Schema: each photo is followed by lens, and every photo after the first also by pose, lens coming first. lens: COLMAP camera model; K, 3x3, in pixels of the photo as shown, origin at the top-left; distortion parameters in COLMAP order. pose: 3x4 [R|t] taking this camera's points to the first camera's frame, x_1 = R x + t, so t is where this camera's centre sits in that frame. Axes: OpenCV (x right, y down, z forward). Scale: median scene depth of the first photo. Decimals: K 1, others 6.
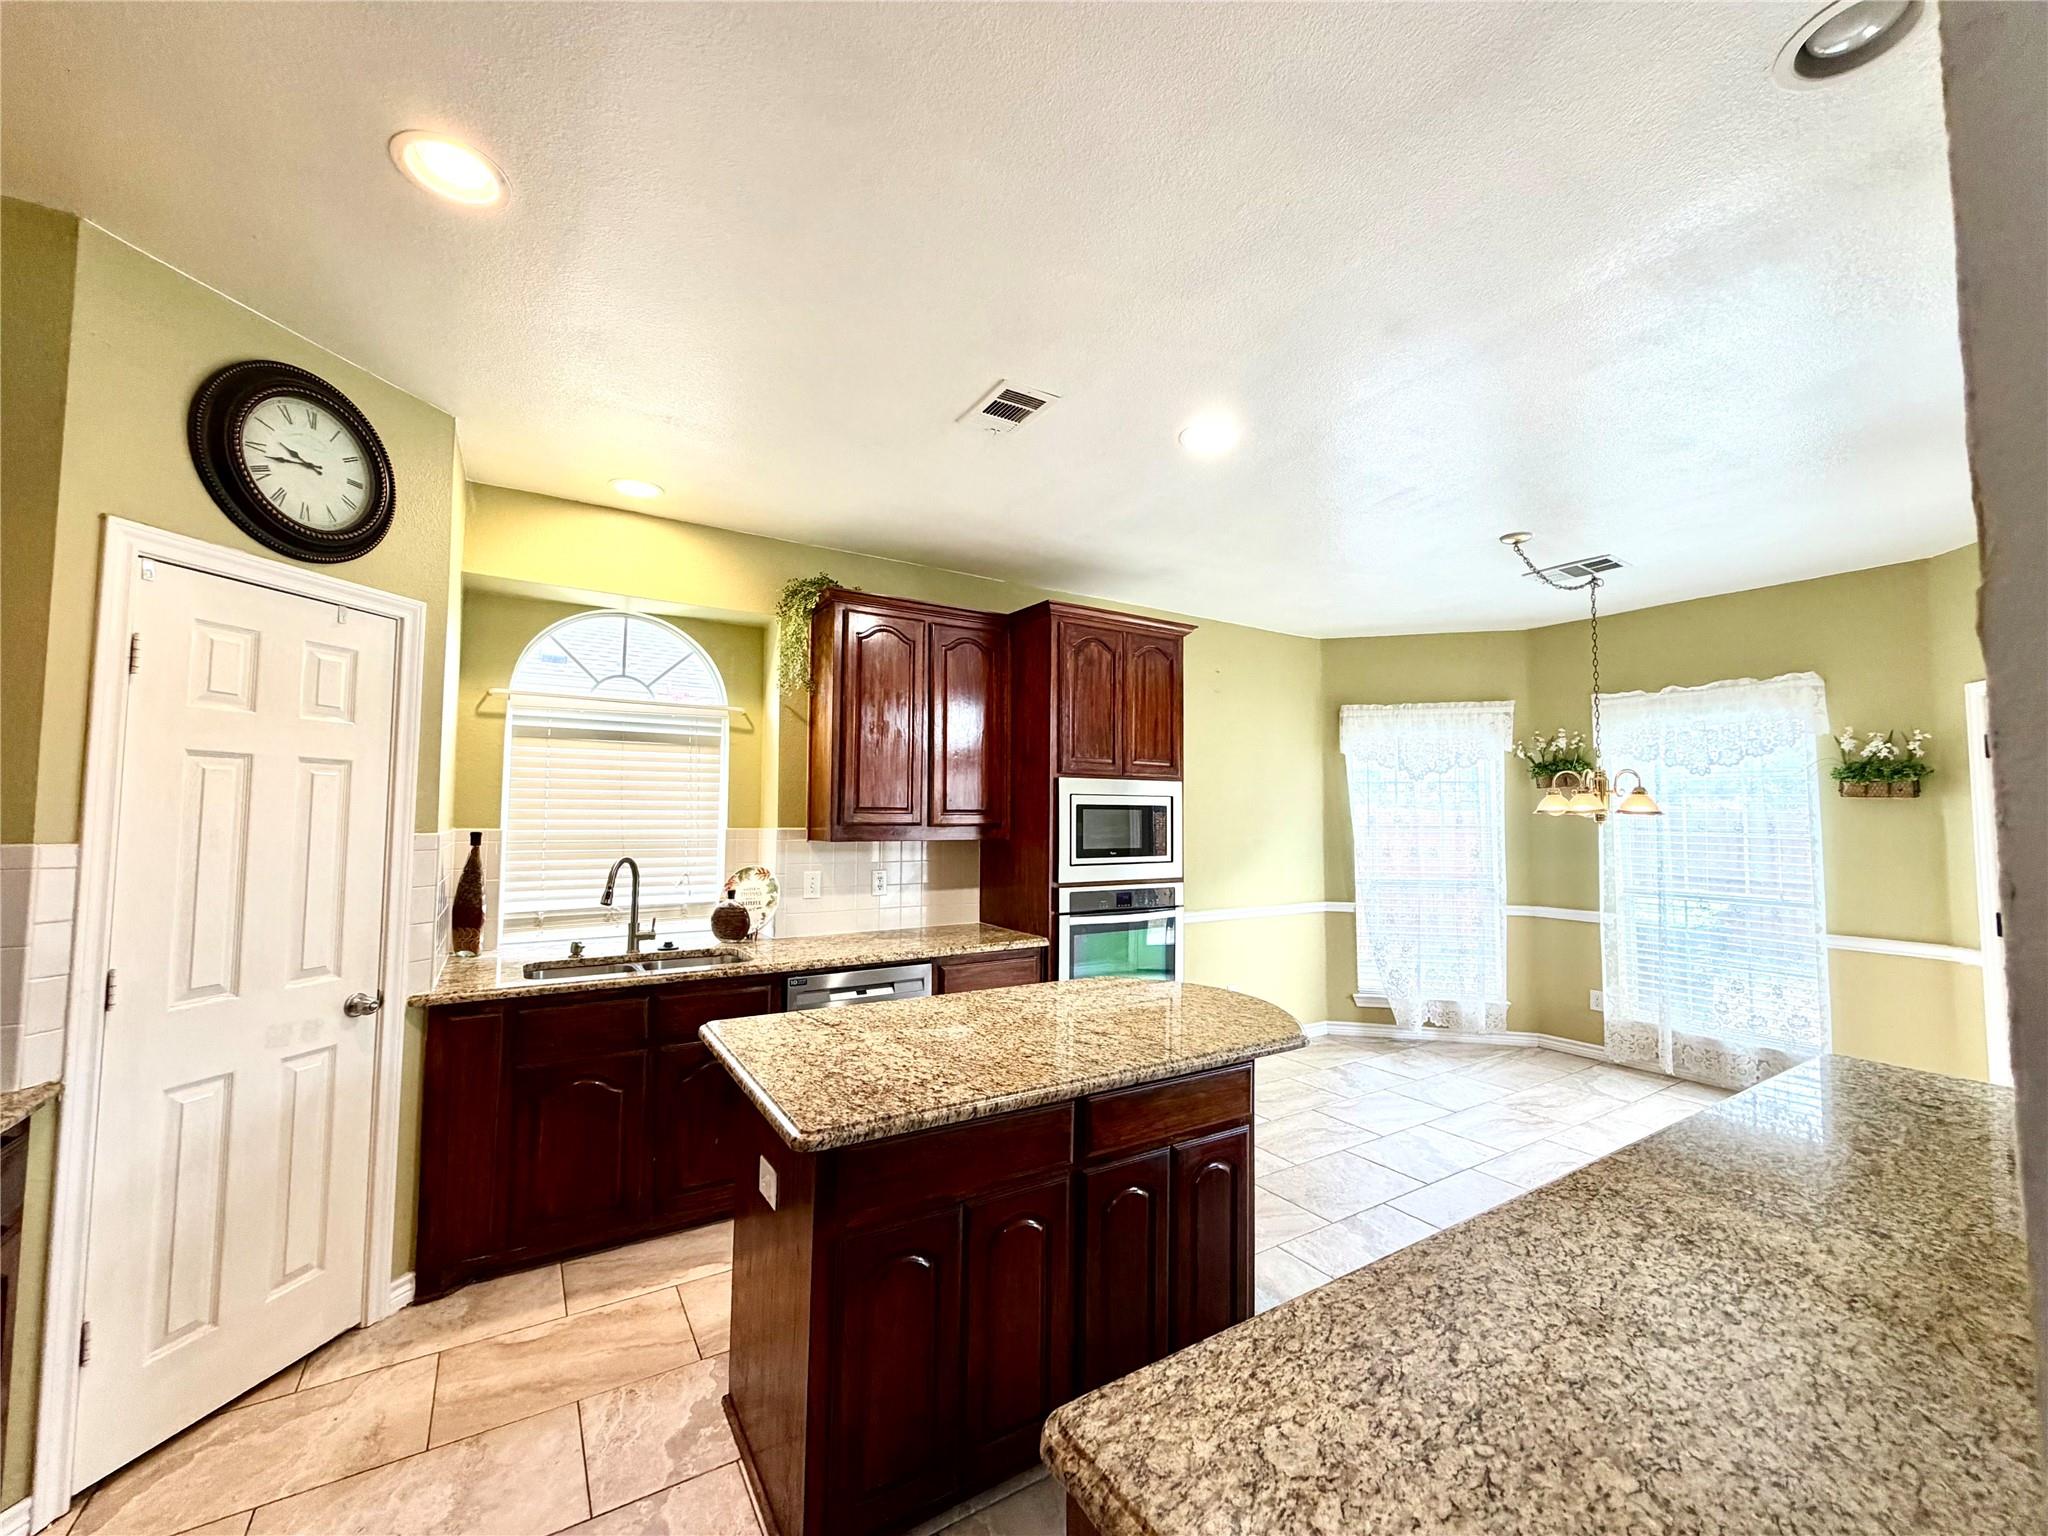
lens RADIAL K [[815.1, 0, 1023.7], [0, 815.1, 767.8], [0, 0, 1]] dist [-0.000788, 0.000043]
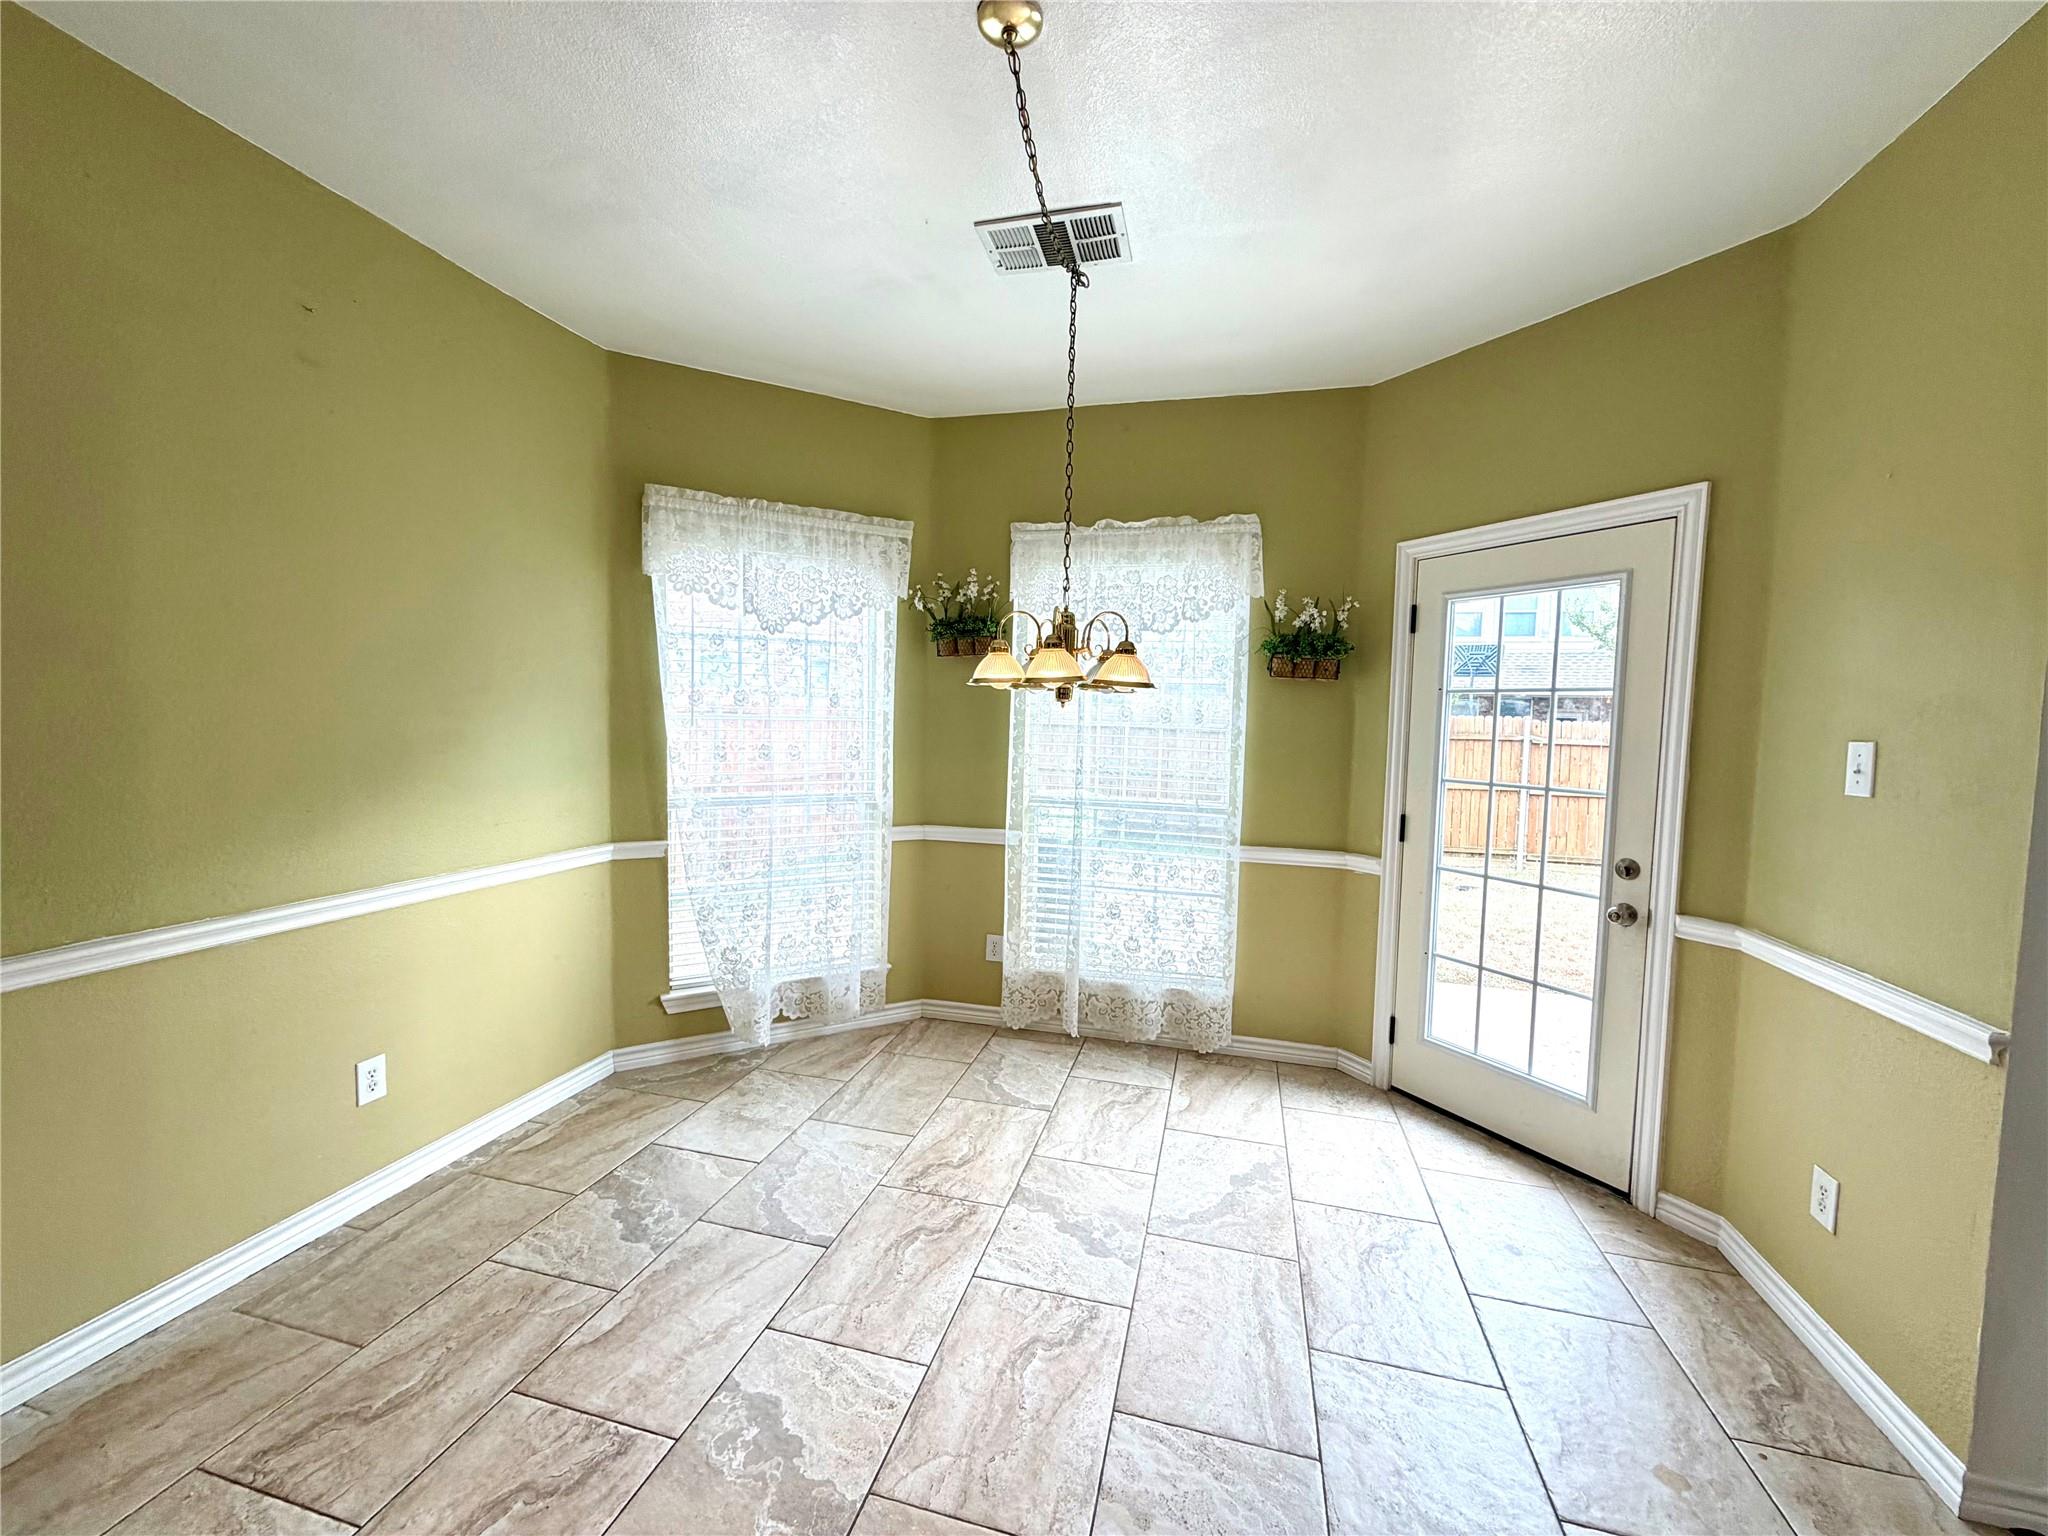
lens RADIAL K [[815.1, 0, 1018.0], [0, 815.1, 764.7], [0, 0, 1]] dist [-0.000788, 0.000043]
pose [[0.736301, -0.029639, 0.676005, 0.215062], [-0.057072, 0.992760, 0.105689, 0.039579], [-0.674243, -0.116400, 0.729278, 0.445973]]
